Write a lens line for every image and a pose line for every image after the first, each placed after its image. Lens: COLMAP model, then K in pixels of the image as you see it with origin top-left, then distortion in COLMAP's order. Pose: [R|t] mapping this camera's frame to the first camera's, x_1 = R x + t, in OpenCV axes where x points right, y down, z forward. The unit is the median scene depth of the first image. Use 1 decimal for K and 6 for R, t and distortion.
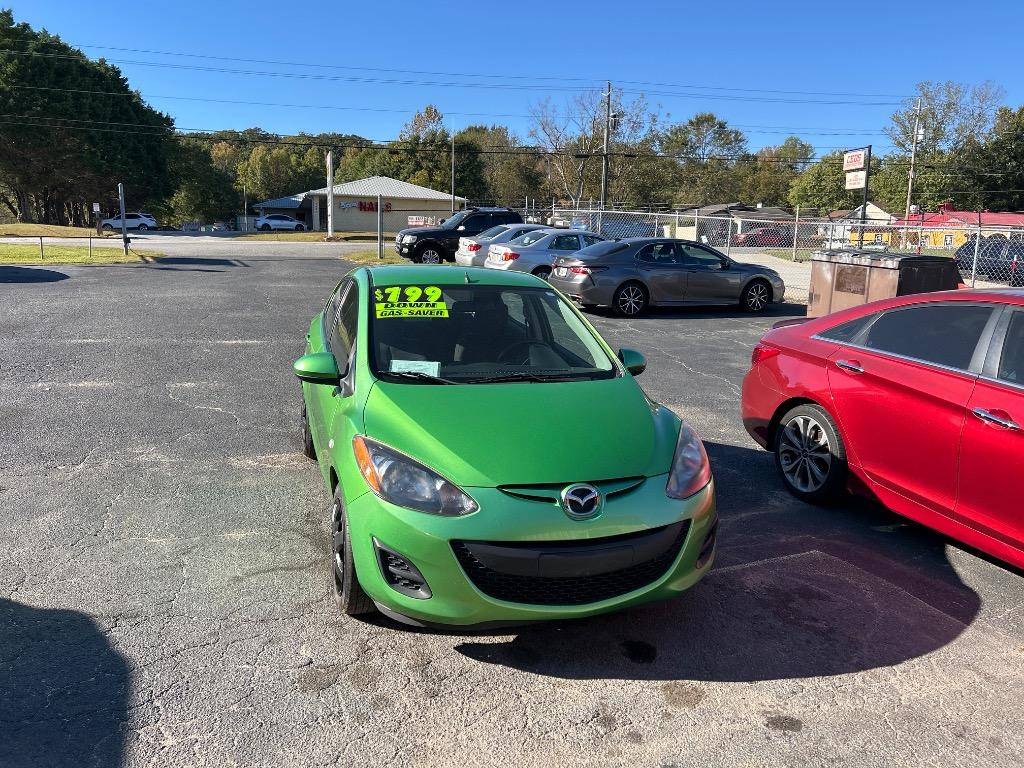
lens RADIAL K [[764.9, 0, 503.3], [0, 764.9, 387.3], [0, 0, 1]] dist [0.050089, -0.054722]
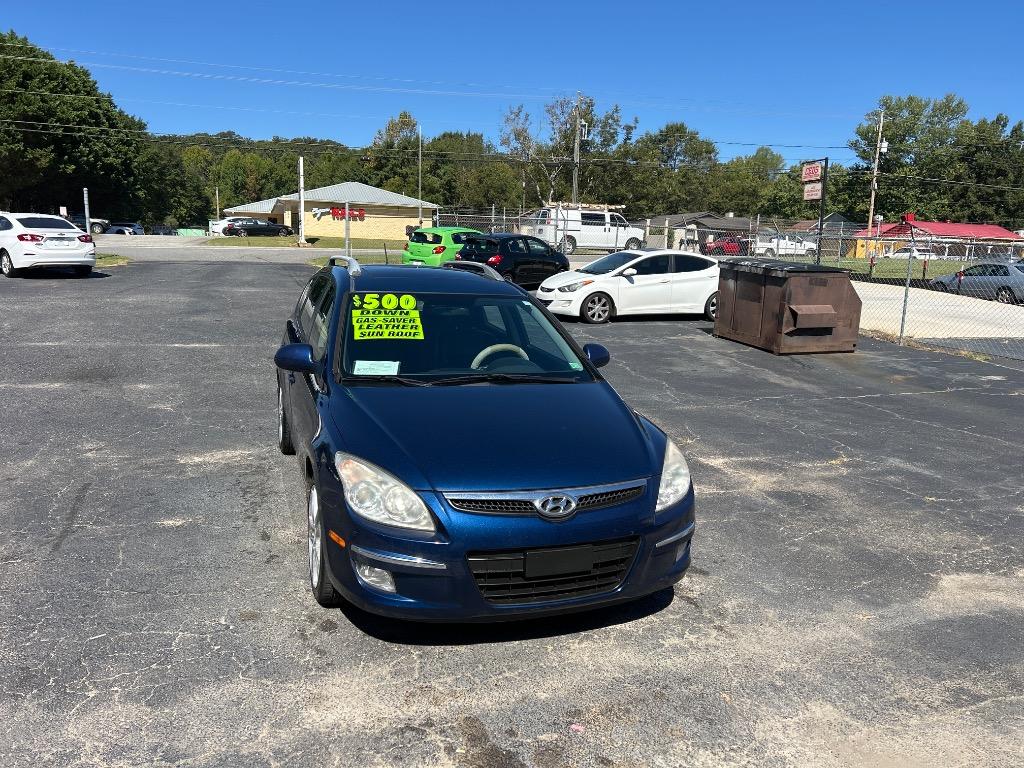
lens RADIAL K [[764.9, 0, 503.9], [0, 764.9, 385.3], [0, 0, 1]] dist [0.050089, -0.054722]
pose [[0.999471, 0.001598, 0.032469, 0.005711], [-0.001262, 0.999945, -0.010368, 0.000771], [-0.032483, 0.010322, 0.999419, -0.006855]]
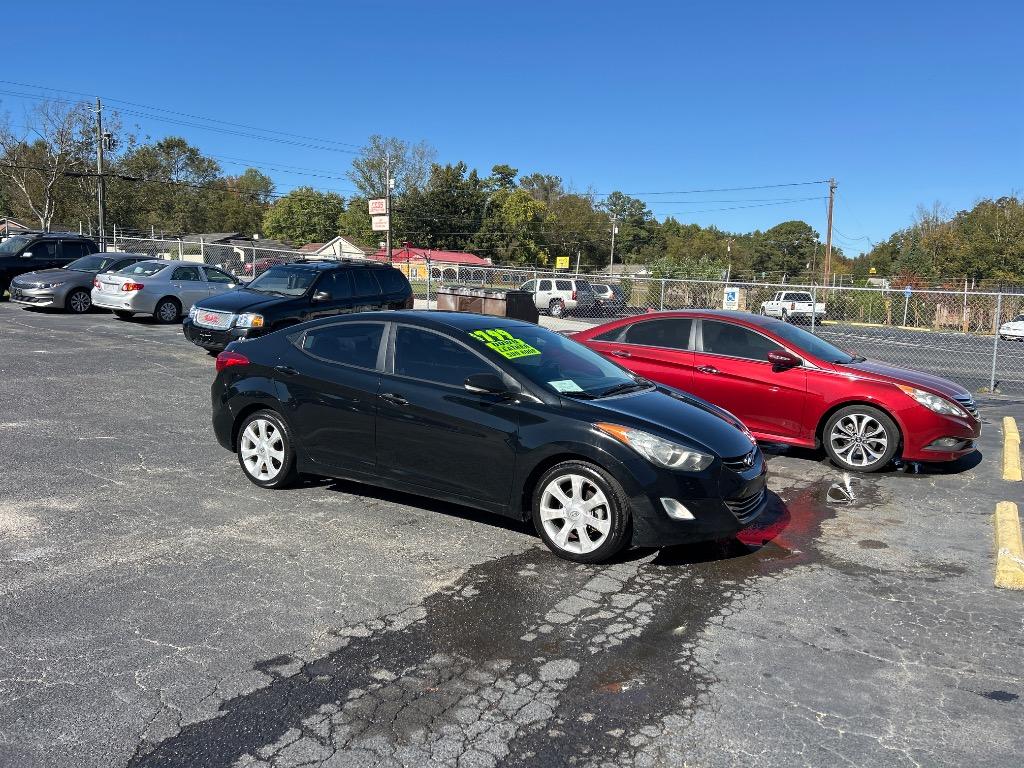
lens RADIAL K [[764.9, 0, 519.2], [0, 764.9, 392.8], [0, 0, 1]] dist [0.050089, -0.054722]
pose [[0.777939, -0.084810, 0.622590, -0.072695], [0.102328, 0.994721, 0.007641, 0.002189], [-0.619952, 0.057764, 0.782511, -0.022848]]
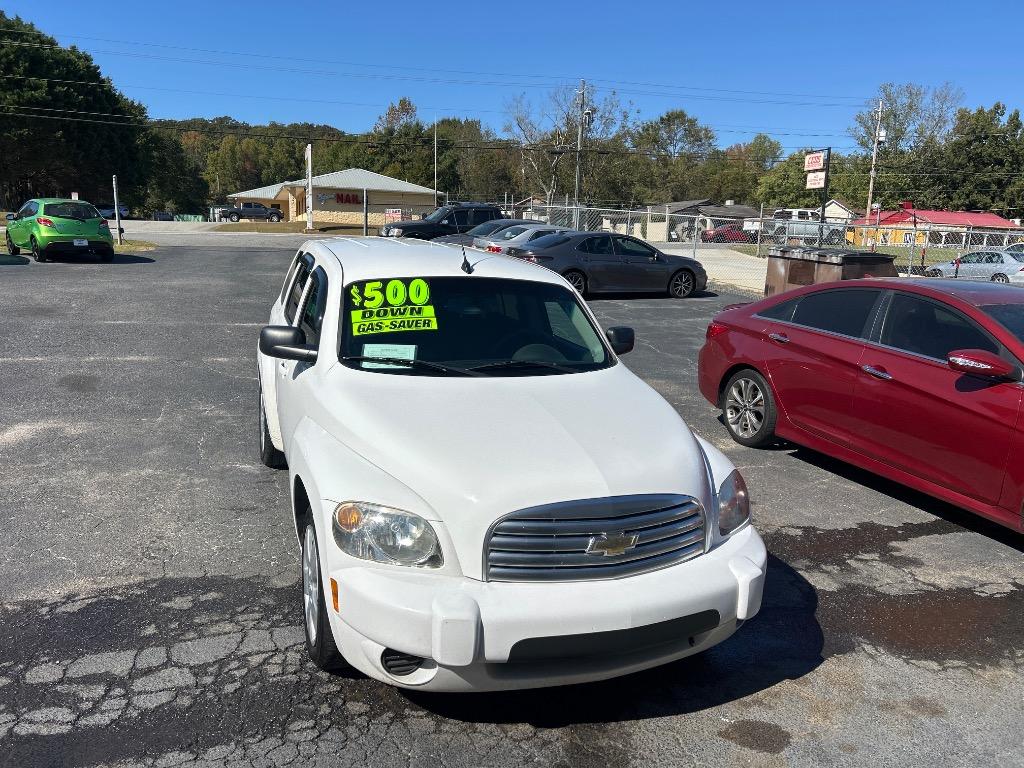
lens RADIAL K [[764.9, 0, 504.9], [0, 764.9, 387.2], [0, 0, 1]] dist [0.050089, -0.054722]
pose [[0.999241, 0.002780, 0.038846, -0.004740], [-0.003111, 0.999959, 0.008465, 0.003721], [-0.038821, -0.008579, 0.999209, -0.021817]]
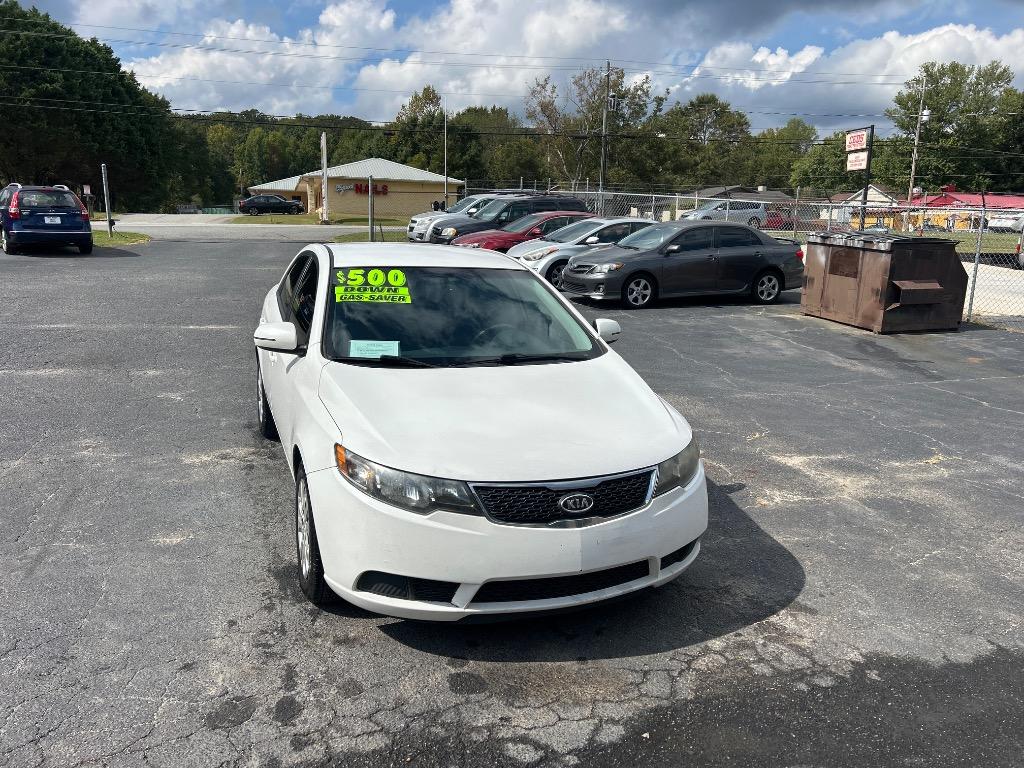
lens RADIAL K [[764.9, 0, 503.8], [0, 764.9, 392.0], [0, 0, 1]] dist [0.050089, -0.054722]
pose [[1.000000, 0.000139, 0.000398, 0.003489], [-0.000150, 0.999662, 0.025985, -0.000545], [-0.000394, -0.025985, 0.999662, 0.006307]]
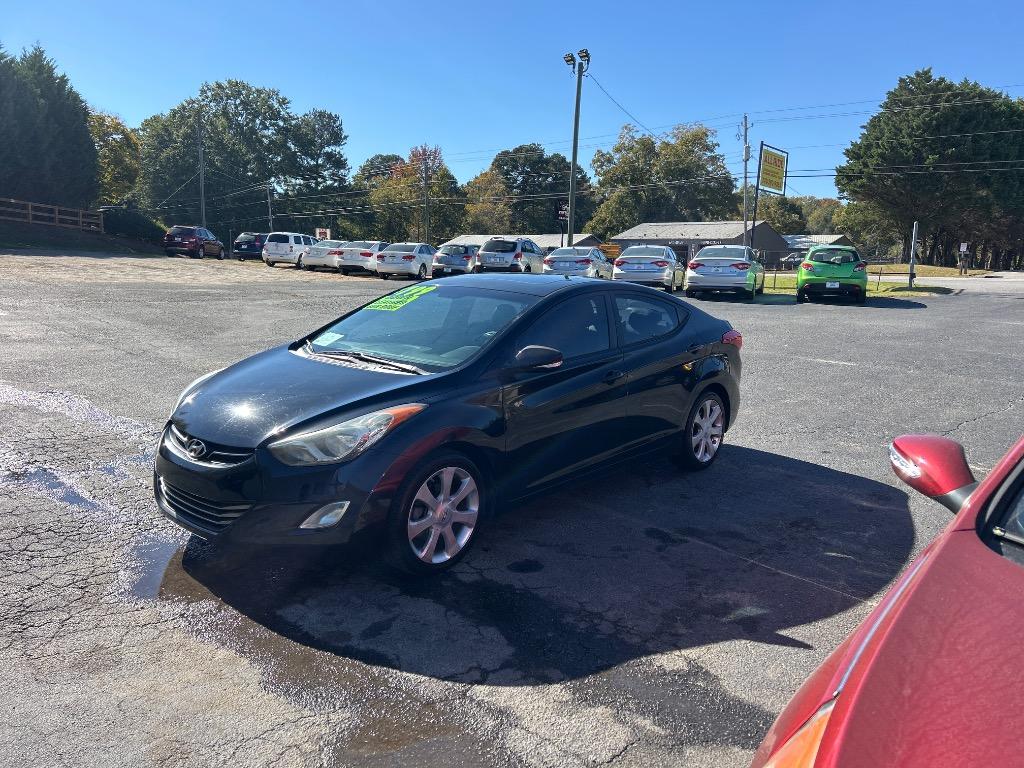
lens RADIAL K [[764.9, 0, 517.3], [0, 764.9, 379.7], [0, 0, 1]] dist [0.050089, -0.054722]
pose [[0.488274, 0.124933, -0.863702, 0.065111], [-0.179210, 0.982962, 0.040871, -0.000118], [0.854092, 0.134827, 0.502344, 0.017721]]
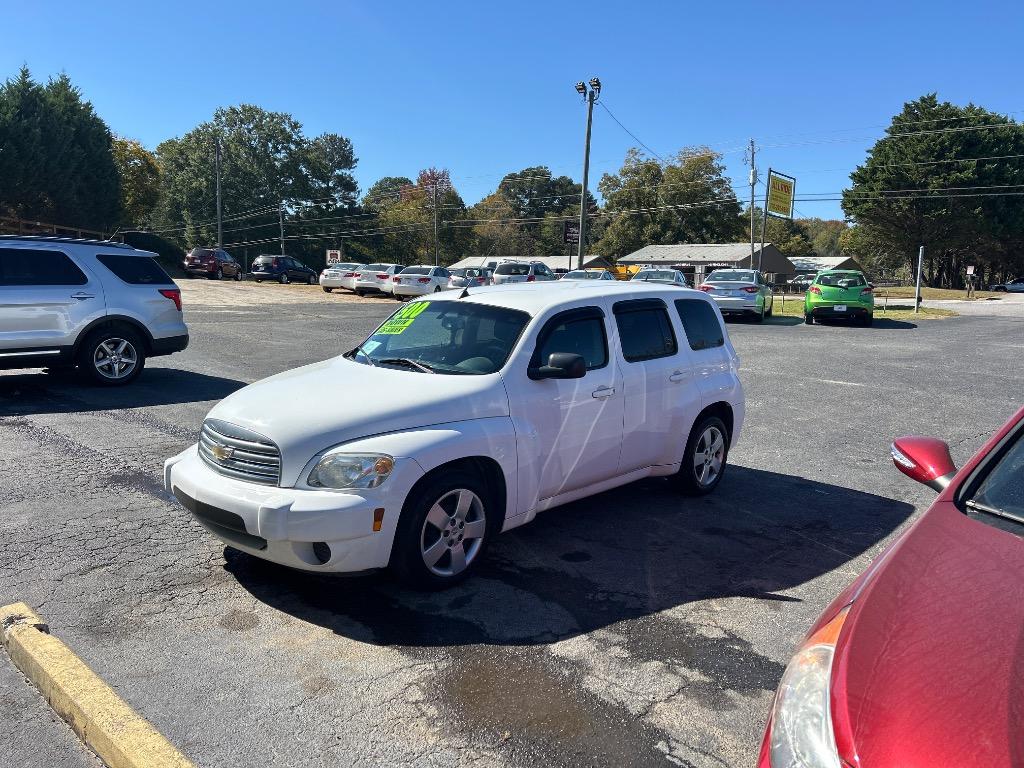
lens RADIAL K [[764.9, 0, 511.0], [0, 764.9, 381.0], [0, 0, 1]] dist [0.050089, -0.054722]
pose [[0.474881, 0.105556, -0.873697, 0.072189], [-0.183046, 0.982916, 0.019260, 0.000843], [0.860803, 0.150780, 0.486090, 0.008259]]
